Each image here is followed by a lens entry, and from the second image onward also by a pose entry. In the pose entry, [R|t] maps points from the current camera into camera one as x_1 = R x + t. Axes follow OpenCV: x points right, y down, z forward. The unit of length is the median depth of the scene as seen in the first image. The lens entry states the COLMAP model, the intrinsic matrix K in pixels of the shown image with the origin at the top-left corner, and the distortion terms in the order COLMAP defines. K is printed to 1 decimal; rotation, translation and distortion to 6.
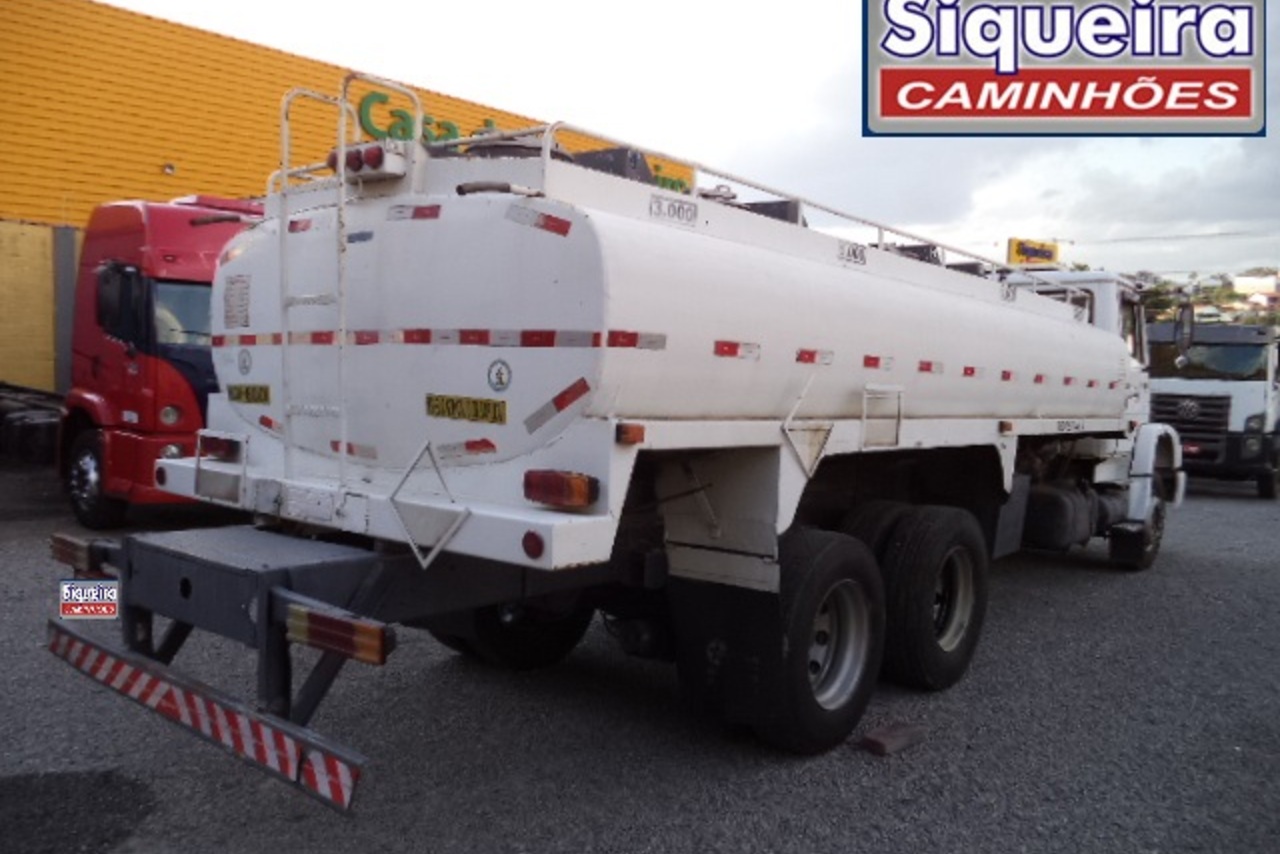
lens RADIAL K [[1080.5, 0, 640.0], [0, 1080.5, 427.0], [0, 0, 1]] dist [0.002127, -0.000961]
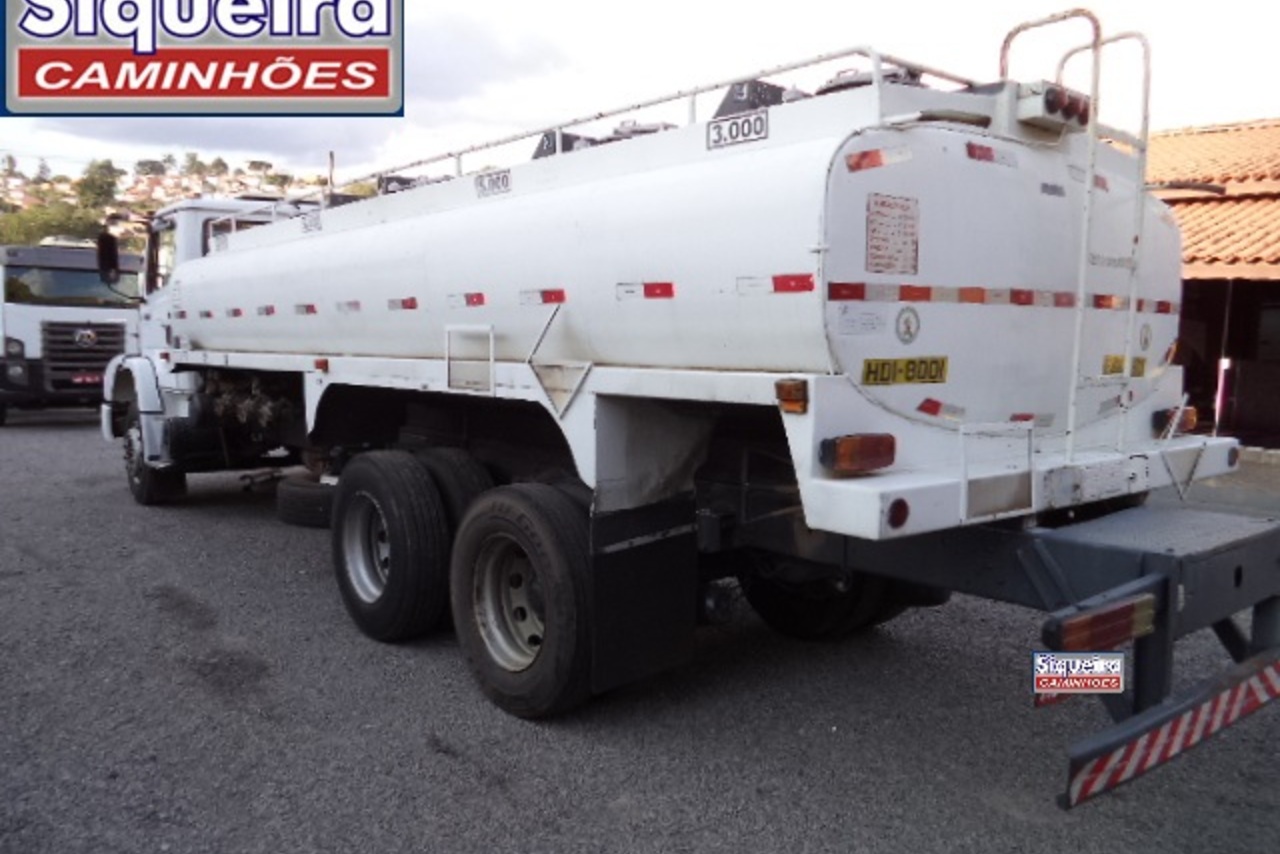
lens RADIAL K [[1080.5, 0, 640.0], [0, 1080.5, 427.0], [0, 0, 1]] dist [0.002127, -0.000961]
pose [[0.139674, -0.116108, 0.983367, -1.081836], [0.036133, 0.993038, 0.112118, -0.079291], [-0.989538, 0.019872, 0.142897, 1.071702]]
